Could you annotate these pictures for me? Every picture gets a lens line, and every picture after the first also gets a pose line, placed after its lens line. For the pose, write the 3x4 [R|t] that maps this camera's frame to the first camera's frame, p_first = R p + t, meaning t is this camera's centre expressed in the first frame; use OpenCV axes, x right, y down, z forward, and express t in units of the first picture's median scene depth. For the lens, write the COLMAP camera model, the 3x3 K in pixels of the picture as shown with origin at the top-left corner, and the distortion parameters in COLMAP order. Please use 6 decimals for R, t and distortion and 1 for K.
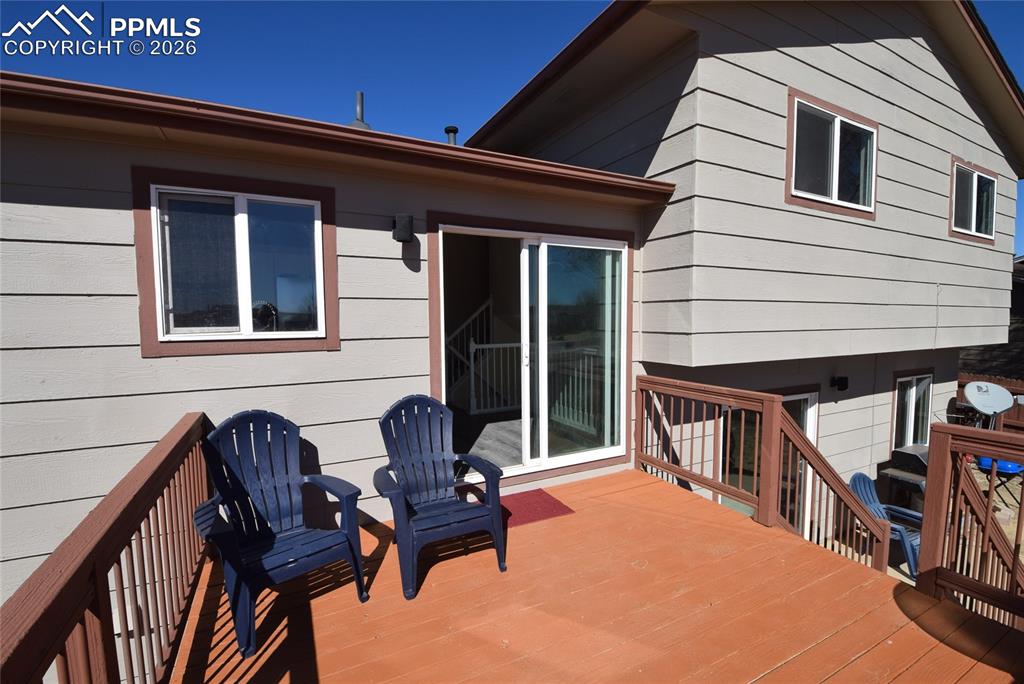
lens RADIAL K [[446.5, 0, 507.8], [0, 446.5, 347.8], [0, 0, 1]] dist [0.000302, -0.013441]
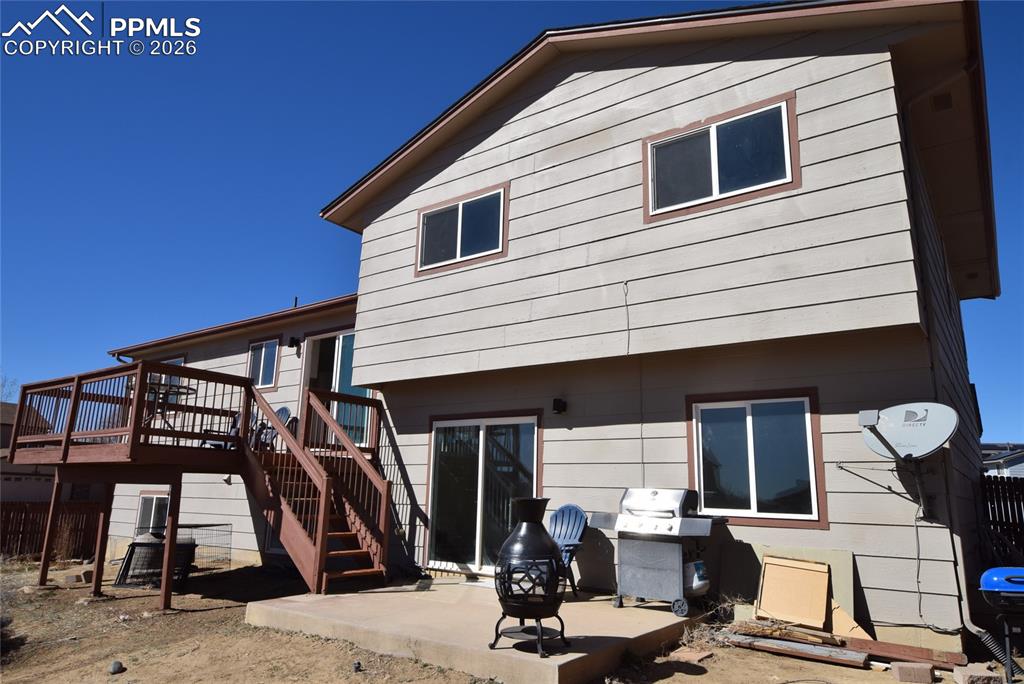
lens RADIAL K [[669.6, 0, 512.0], [0, 669.6, 342.0], [0, 0, 1]] dist [0.001827, 0.000154]
pose [[0.450381, -0.187966, -0.872826, 2.593119], [-0.088454, 0.963385, -0.253111, 0.417462], [0.888444, 0.191201, 0.417264, 0.355415]]
